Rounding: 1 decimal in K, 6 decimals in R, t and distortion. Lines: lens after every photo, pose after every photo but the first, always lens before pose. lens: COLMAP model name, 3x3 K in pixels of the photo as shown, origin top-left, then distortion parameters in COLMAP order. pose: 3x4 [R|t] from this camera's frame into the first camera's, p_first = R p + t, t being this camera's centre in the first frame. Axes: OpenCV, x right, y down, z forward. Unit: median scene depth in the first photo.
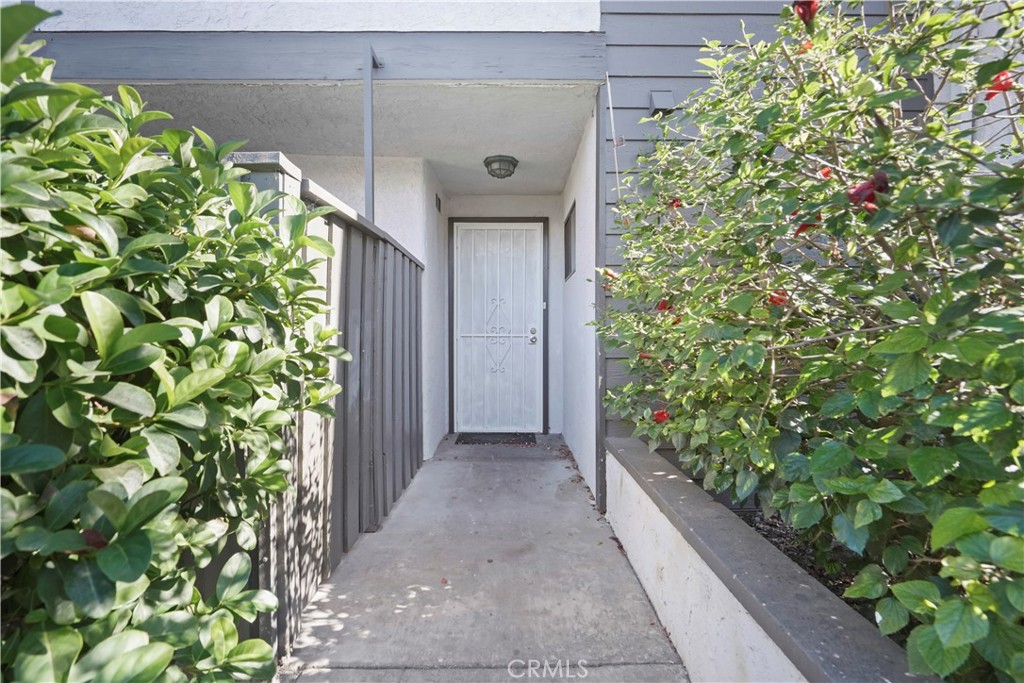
lens RADIAL K [[470.8, 0, 512.1], [0, 470.8, 341.2], [0, 0, 1]] dist [-0.024824, 0.006301]
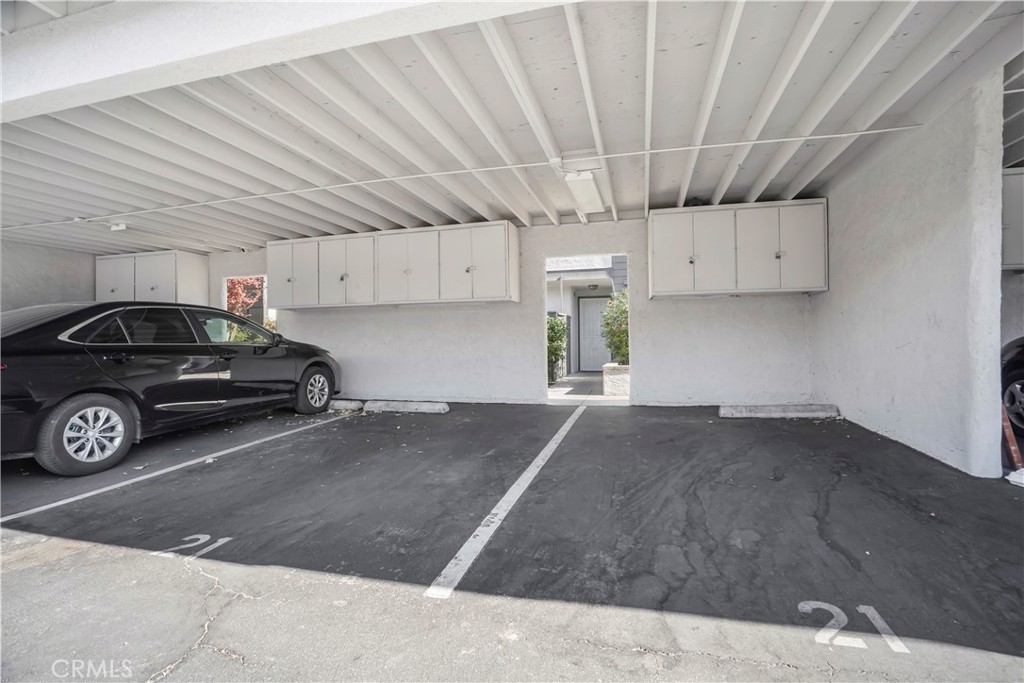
lens RADIAL K [[470.8, 0, 513.1], [0, 470.8, 340.2], [0, 0, 1]] dist [-0.024824, 0.006301]
pose [[0.962951, -0.007720, -0.269565, 0.265081], [0.008977, 0.999954, 0.003430, -0.008056], [0.269526, -0.005723, 0.962976, -1.926548]]
